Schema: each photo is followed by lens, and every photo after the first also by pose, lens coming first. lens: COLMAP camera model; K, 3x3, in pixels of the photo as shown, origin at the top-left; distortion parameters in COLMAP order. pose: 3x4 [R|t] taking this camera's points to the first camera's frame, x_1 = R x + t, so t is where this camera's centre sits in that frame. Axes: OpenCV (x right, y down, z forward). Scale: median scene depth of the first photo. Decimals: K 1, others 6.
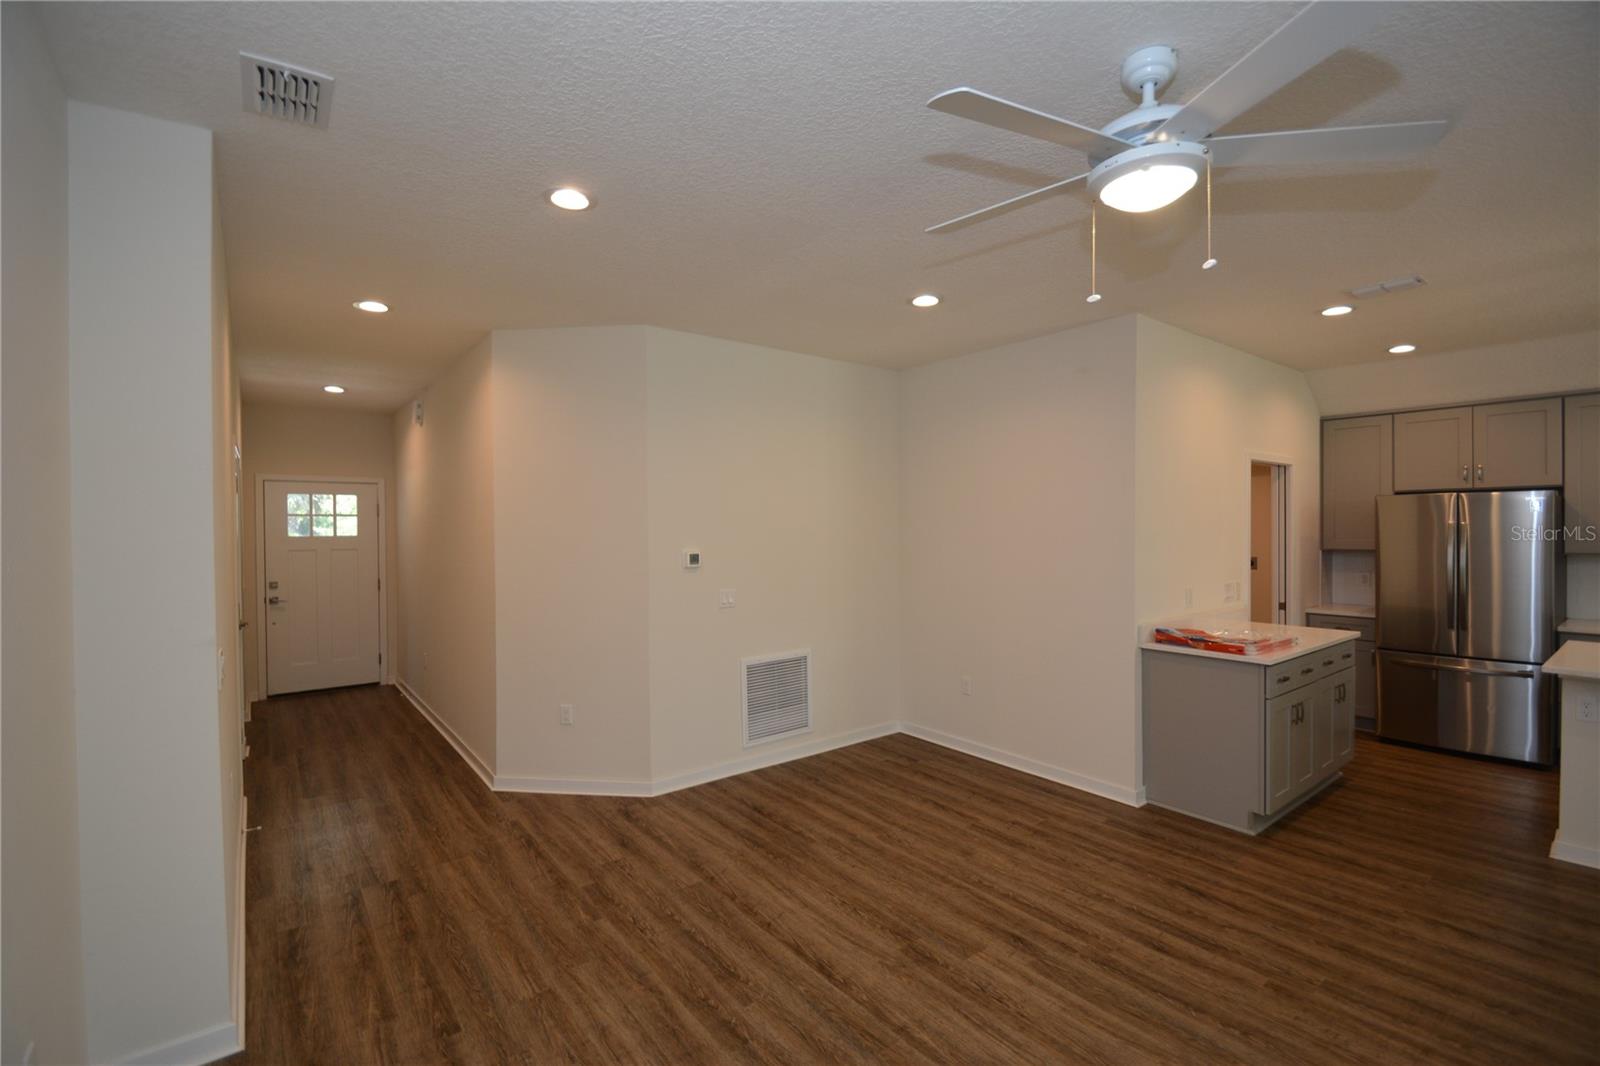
lens RADIAL K [[701.9, 0, 803.4], [0, 701.9, 535.7], [0, 0, 1]] dist [0.016280, -0.016218]
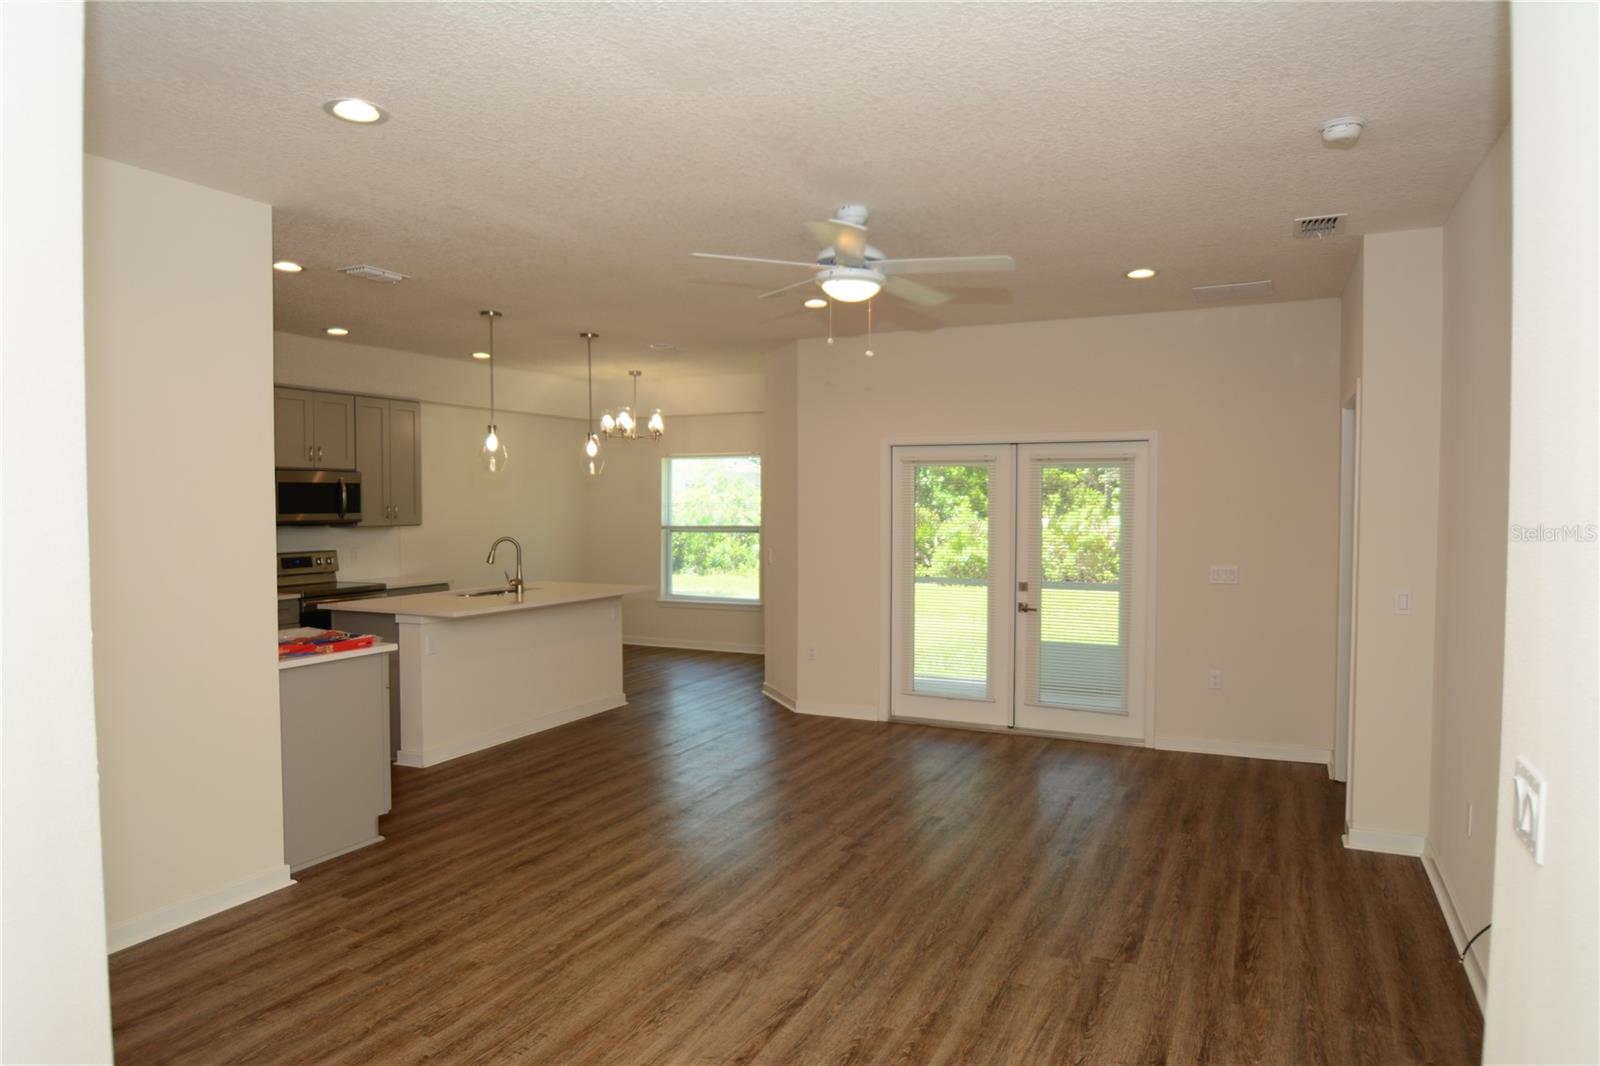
lens RADIAL K [[994.2, 0, 800.0], [0, 994.2, 533.0], [0, 0, 1]] dist [-0.006843, -0.000830]
pose [[-0.446020, -0.022390, 0.894743, -0.738248], [0.011558, 0.999460, 0.030772, -0.008042], [-0.894948, 0.024066, -0.445520, 1.057624]]
